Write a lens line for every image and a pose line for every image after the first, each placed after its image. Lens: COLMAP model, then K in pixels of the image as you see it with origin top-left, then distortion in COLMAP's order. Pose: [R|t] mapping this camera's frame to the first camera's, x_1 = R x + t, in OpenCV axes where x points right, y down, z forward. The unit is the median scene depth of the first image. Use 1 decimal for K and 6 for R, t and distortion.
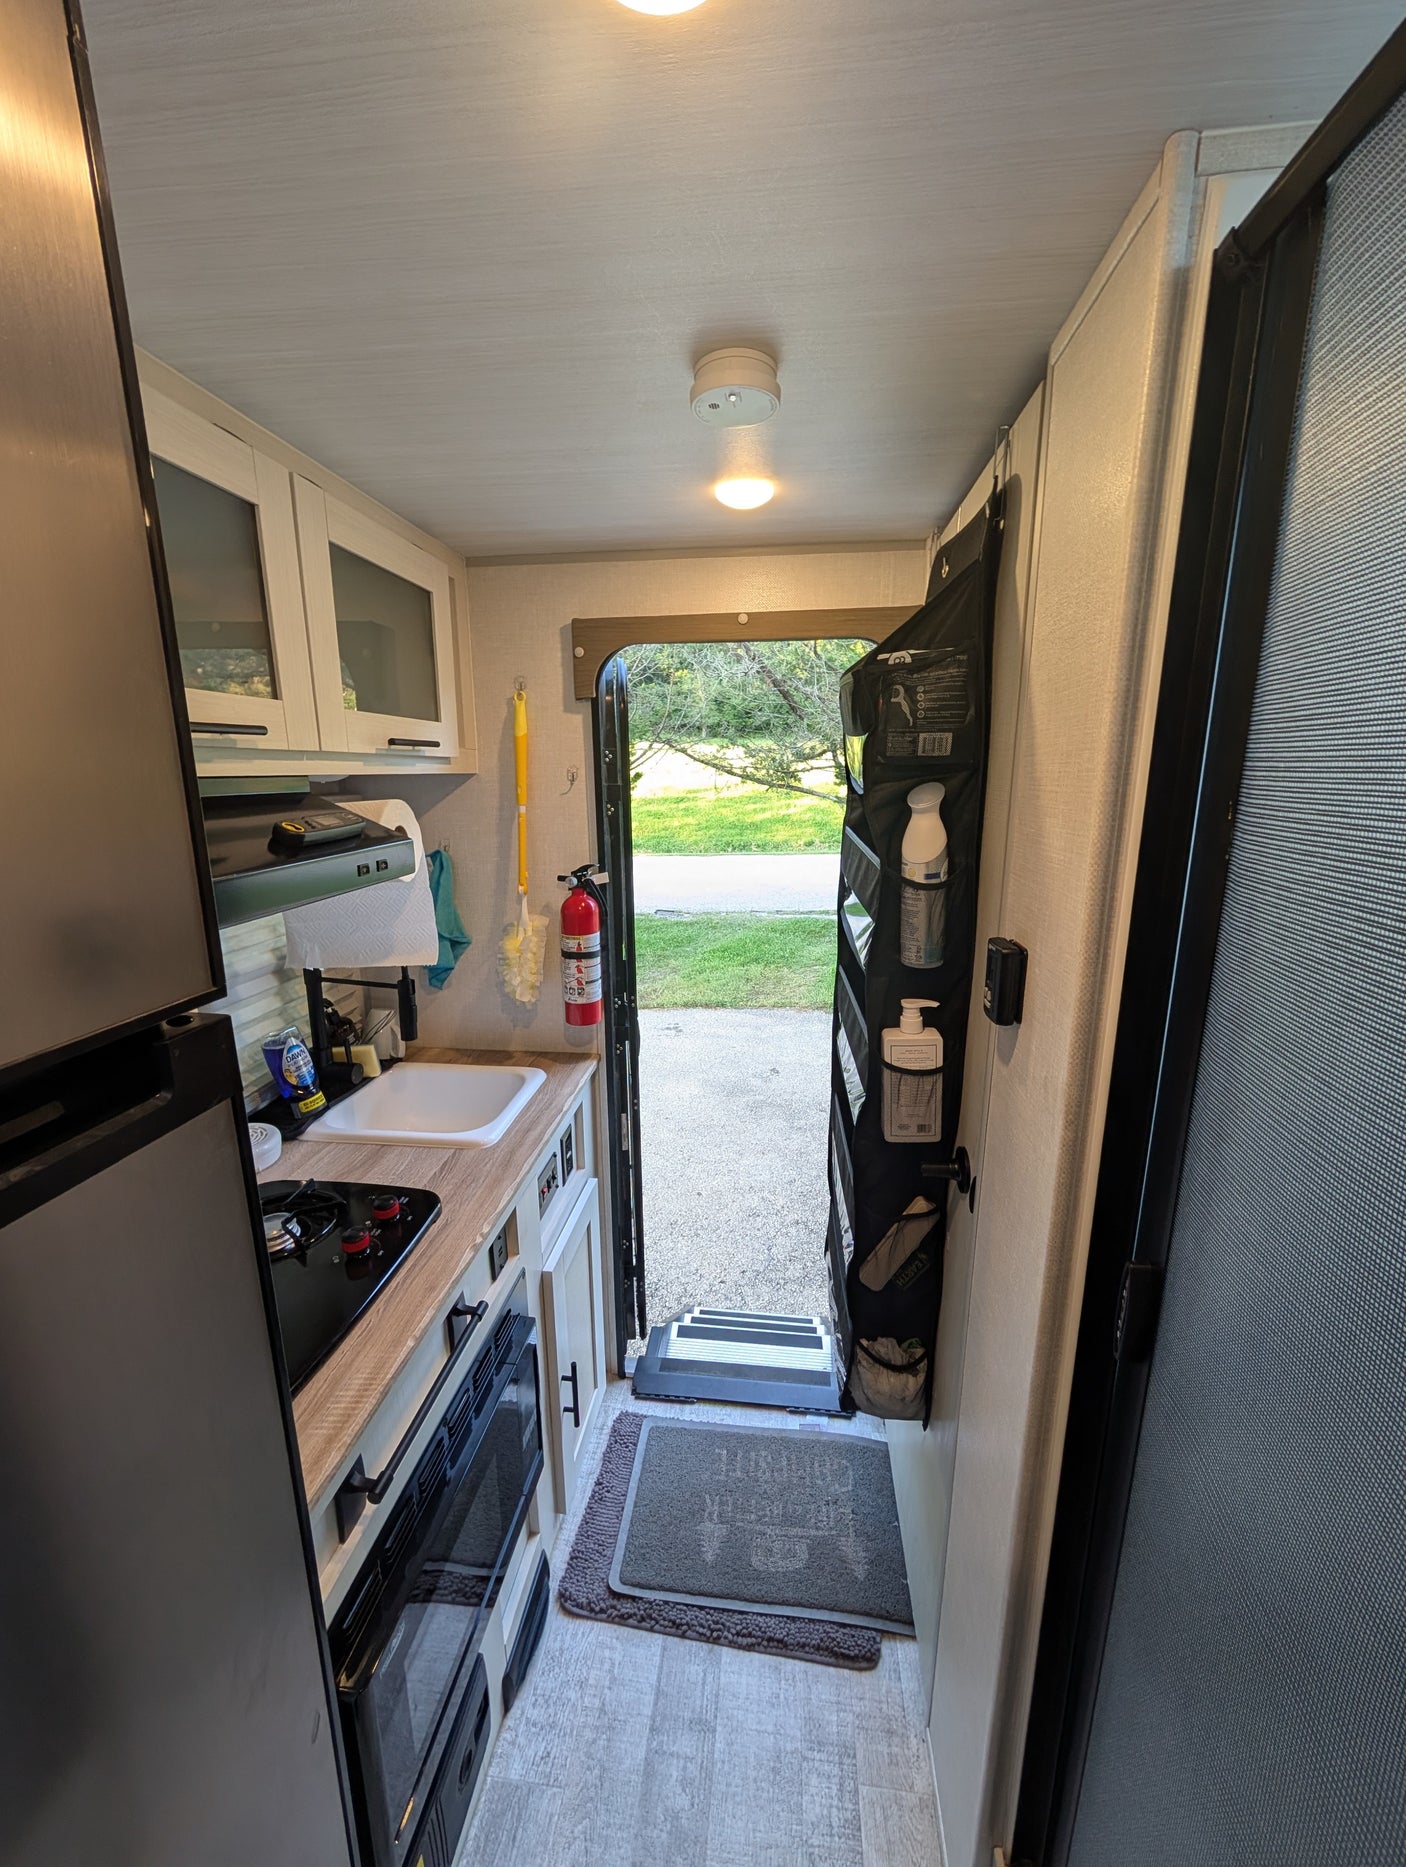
lens RADIAL K [[712.4, 0, 705.1], [0, 712.4, 926.0], [0, 0, 1]] dist [0.003179, 0.000388]
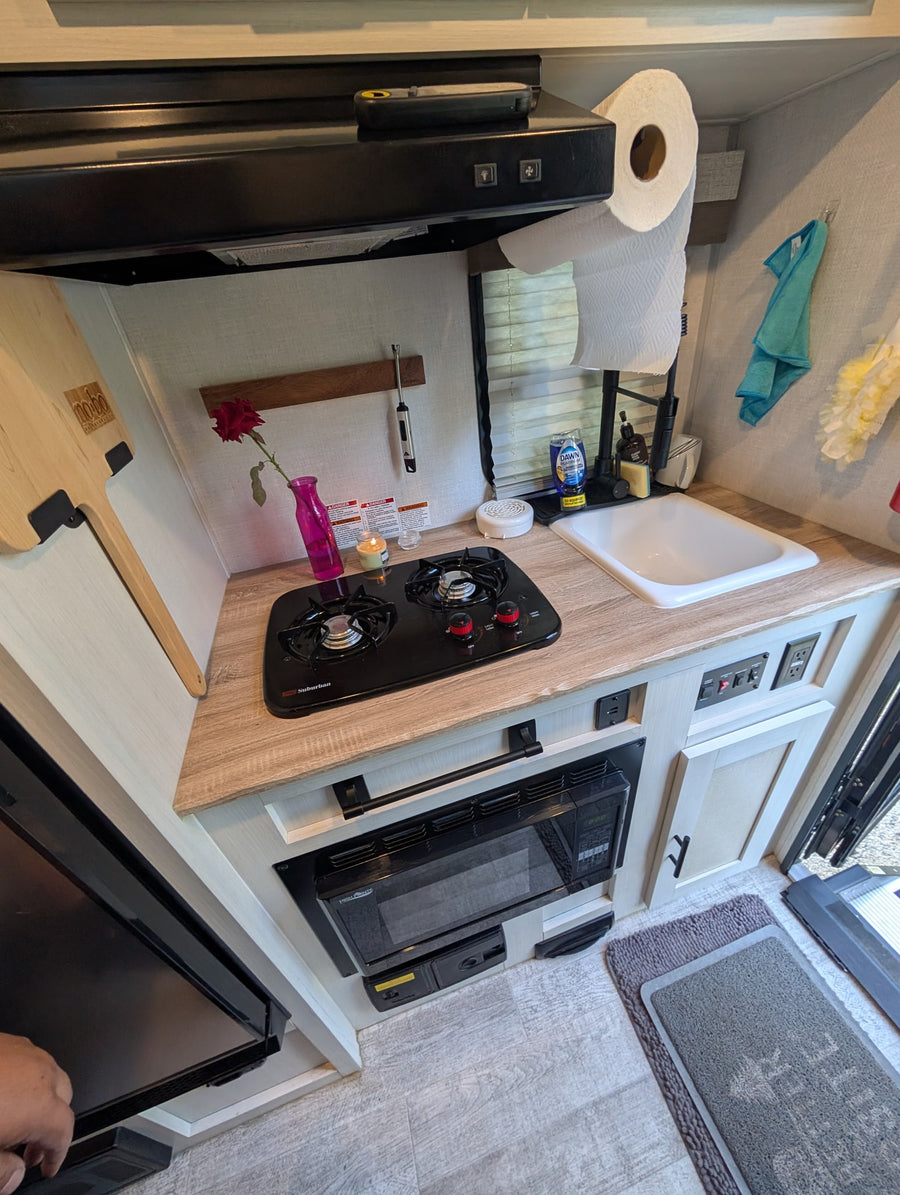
lens RADIAL K [[456.0, 0, 447.8], [0, 456.0, 595.5], [0, 0, 1]] dist [0.003179, 0.000388]
pose [[0.395917, 0.467529, -0.790359, 0.027370], [-0.087267, 0.875949, 0.474444, 0.042599], [0.914130, -0.118868, 0.387603, 0.462947]]
